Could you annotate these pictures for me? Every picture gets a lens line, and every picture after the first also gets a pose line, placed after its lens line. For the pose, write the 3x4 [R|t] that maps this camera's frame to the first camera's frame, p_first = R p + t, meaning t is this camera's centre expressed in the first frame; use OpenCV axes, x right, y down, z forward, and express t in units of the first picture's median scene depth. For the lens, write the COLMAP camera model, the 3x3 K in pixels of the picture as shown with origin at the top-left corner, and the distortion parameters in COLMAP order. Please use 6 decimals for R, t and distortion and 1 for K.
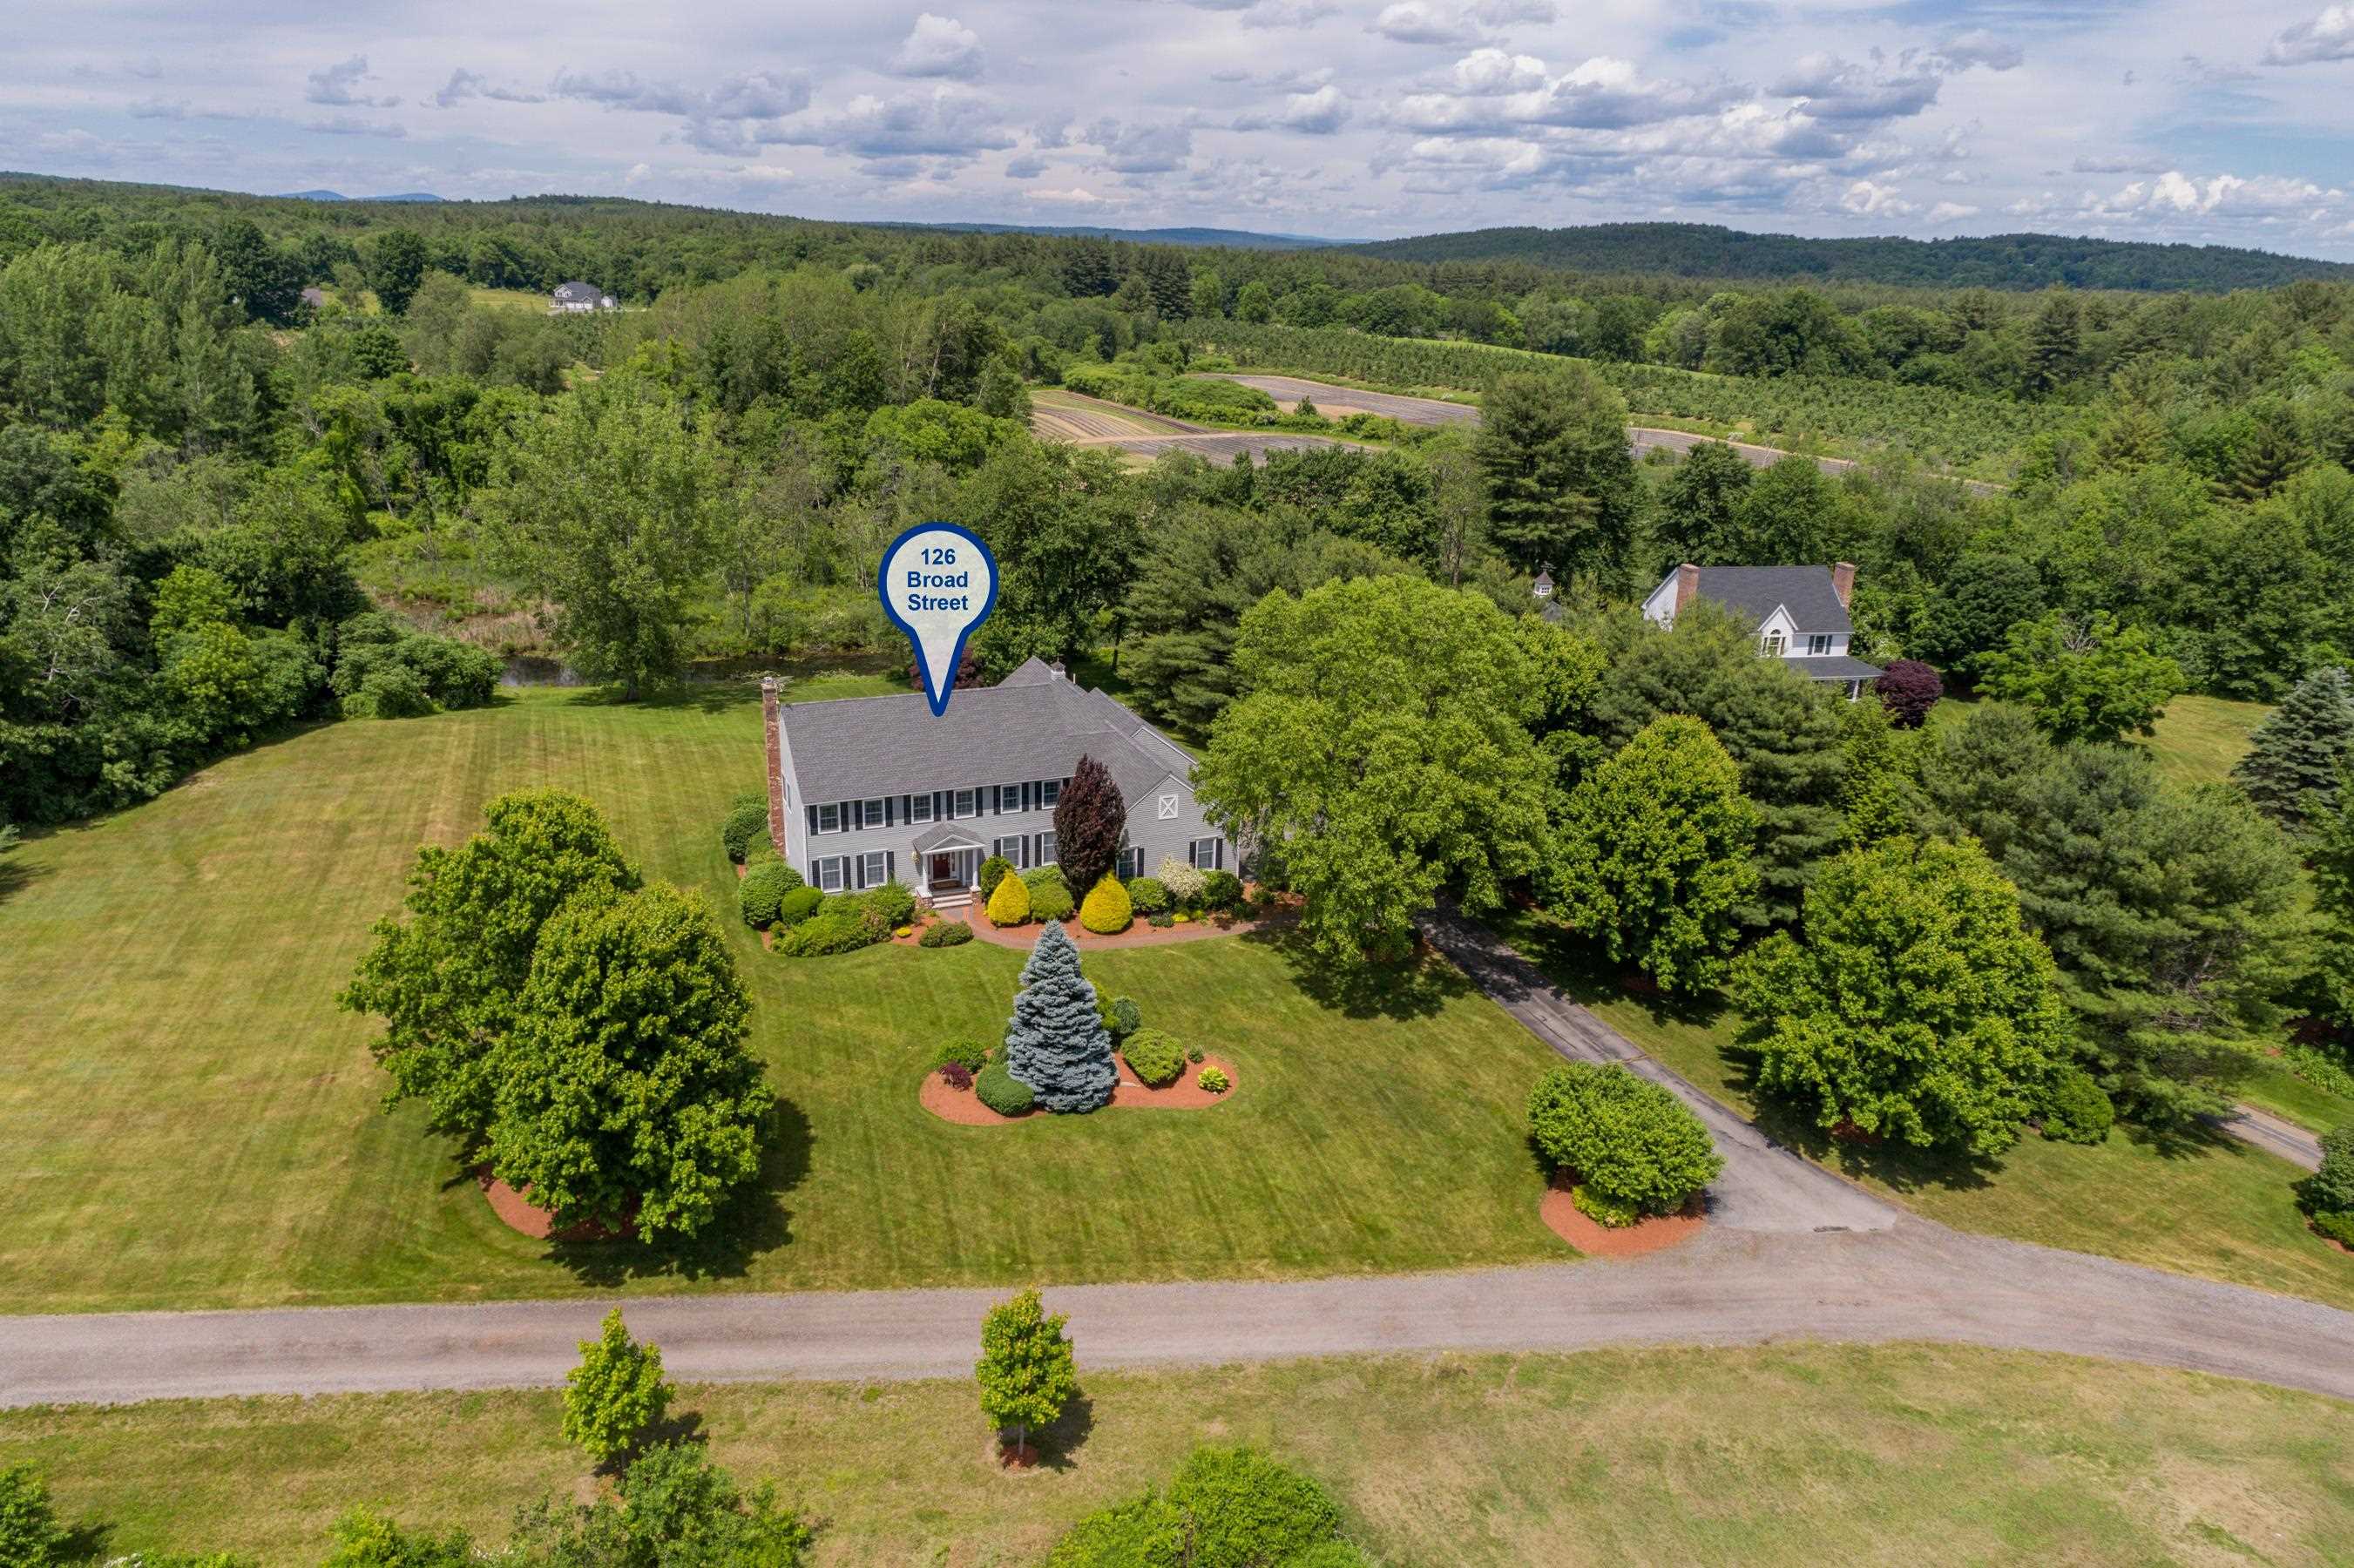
lens RADIAL K [[1581.0, 0, 1177.0], [0, 1581.0, 784.0], [0, 0, 1]] dist [-0.001840, -0.001059]
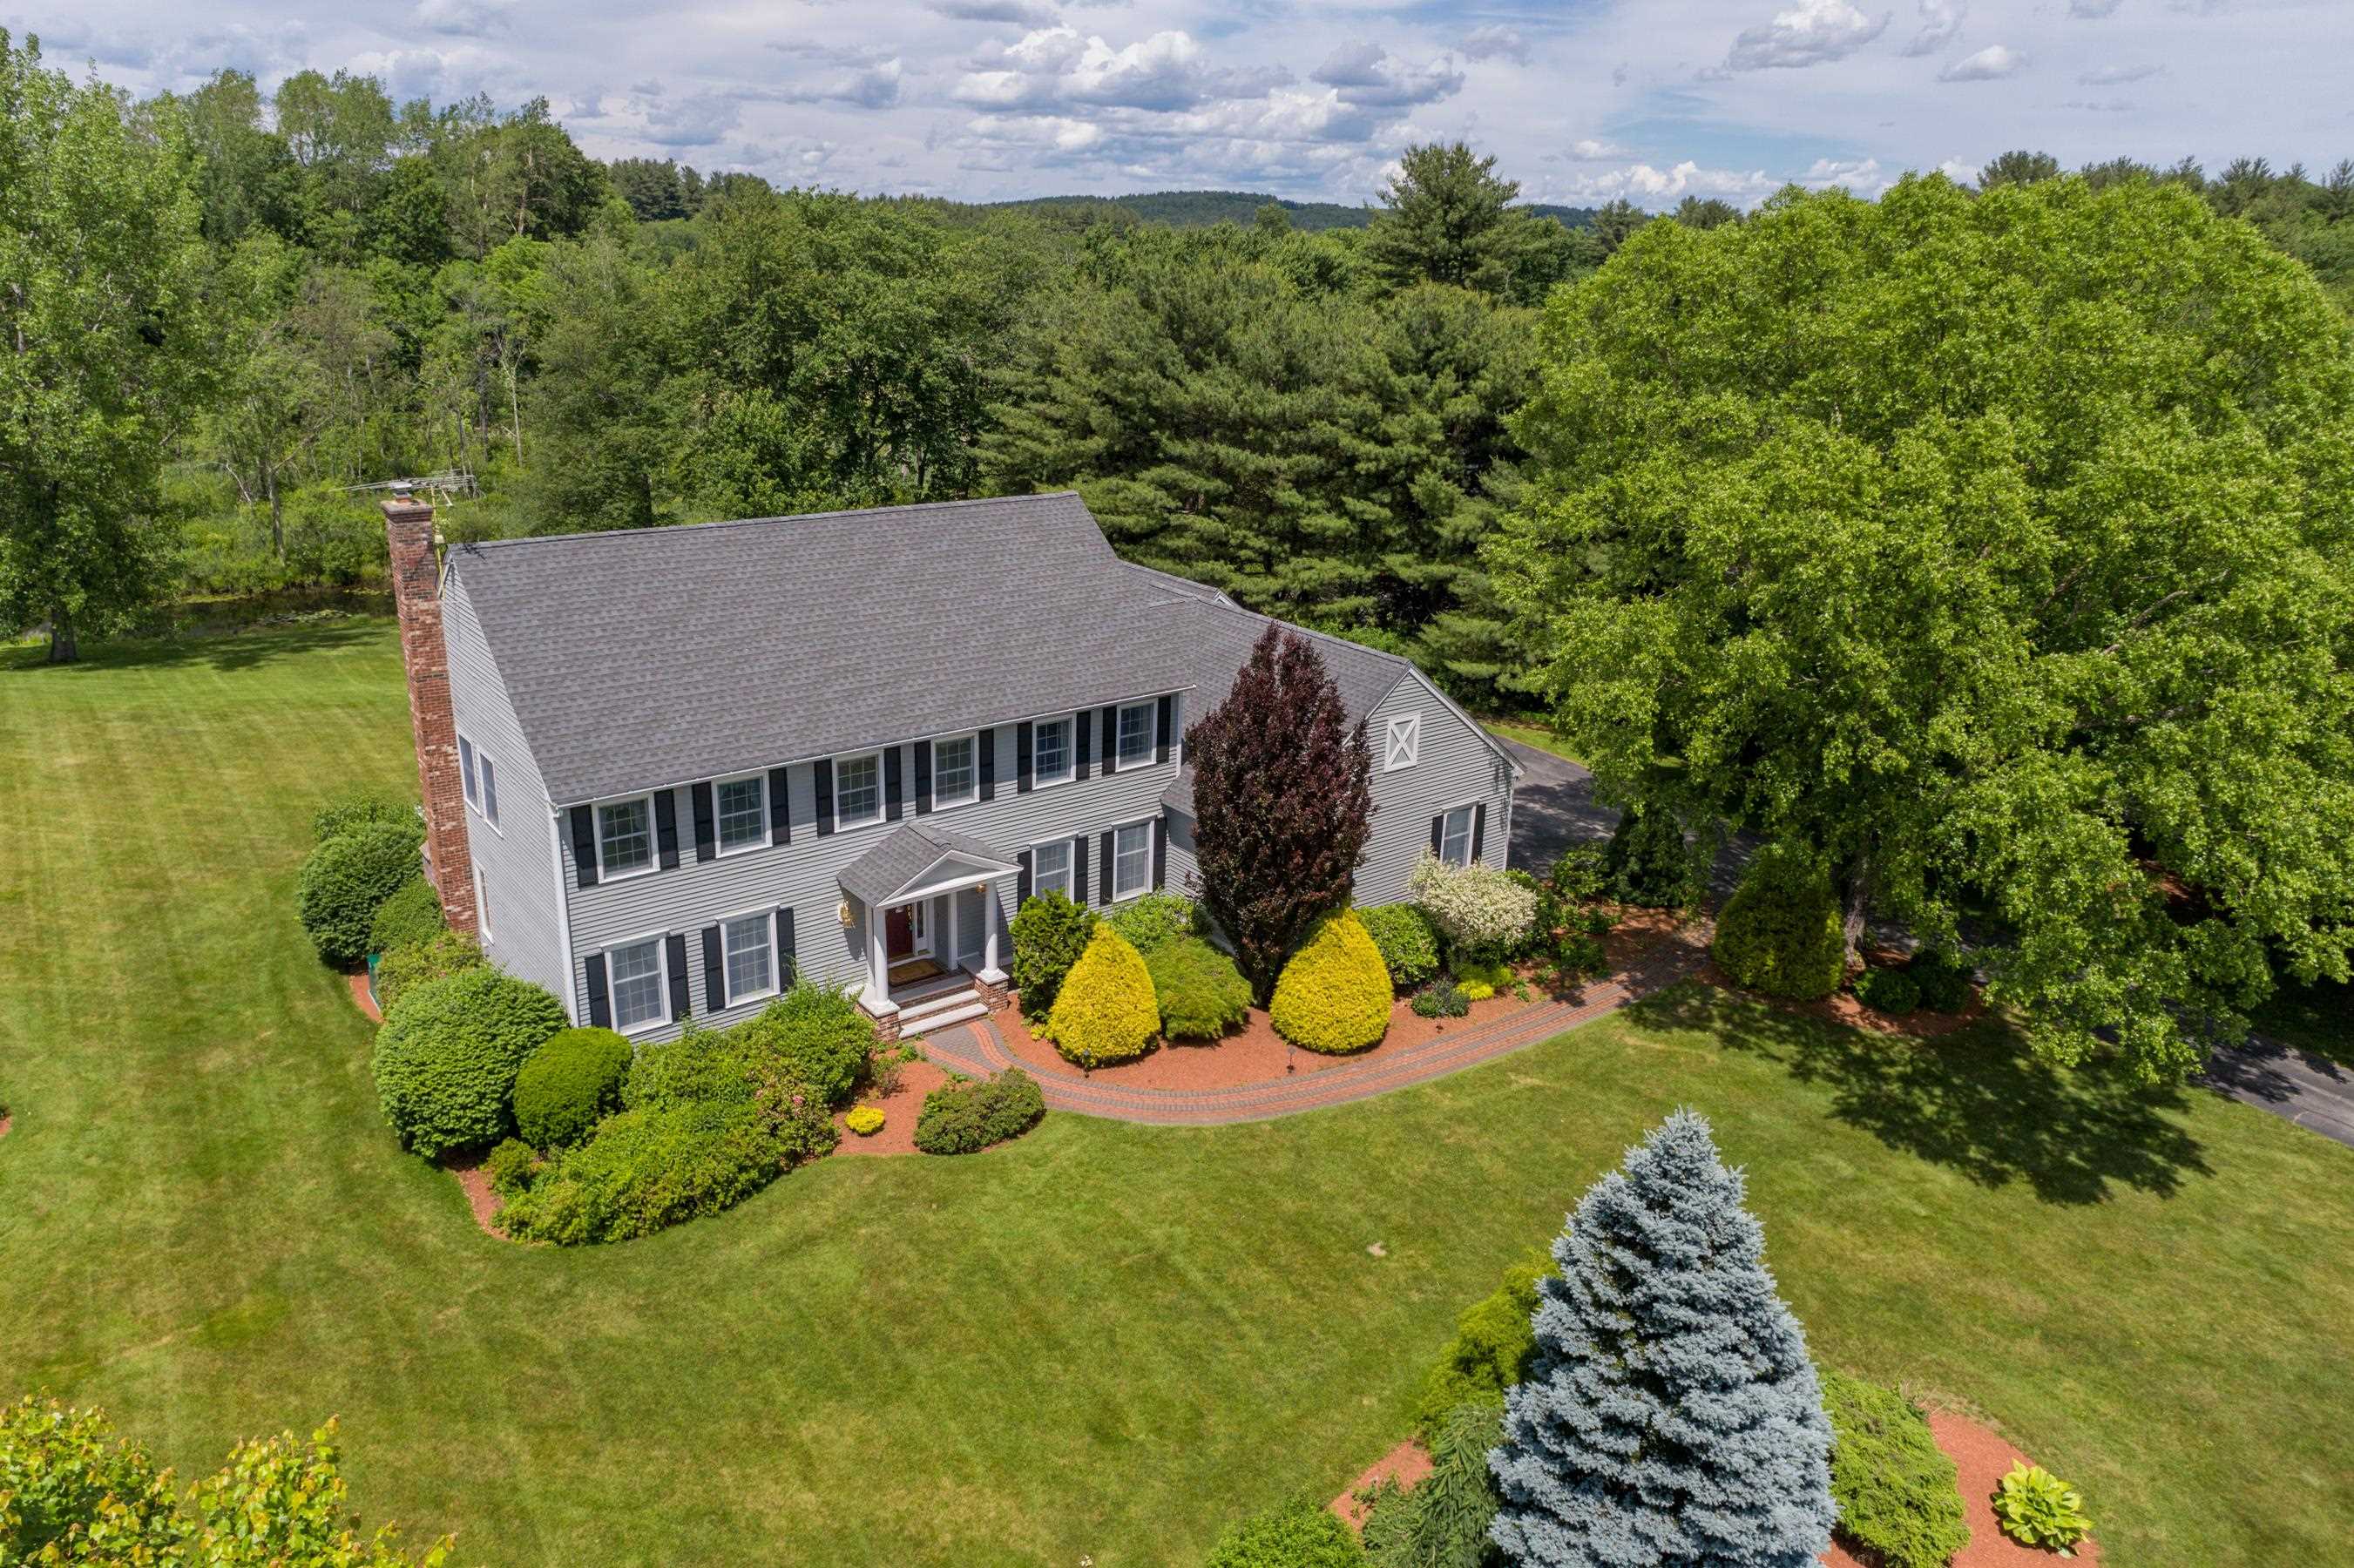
lens RADIAL K [[1581.0, 0, 1177.0], [0, 1581.0, 784.0], [0, 0, 1]] dist [-0.001840, -0.001059]
pose [[0.964274, -0.084528, 0.251058, -0.183227], [0.081338, 0.996419, 0.023074, 0.010940], [-0.252110, -0.001829, 0.967697, 0.597154]]
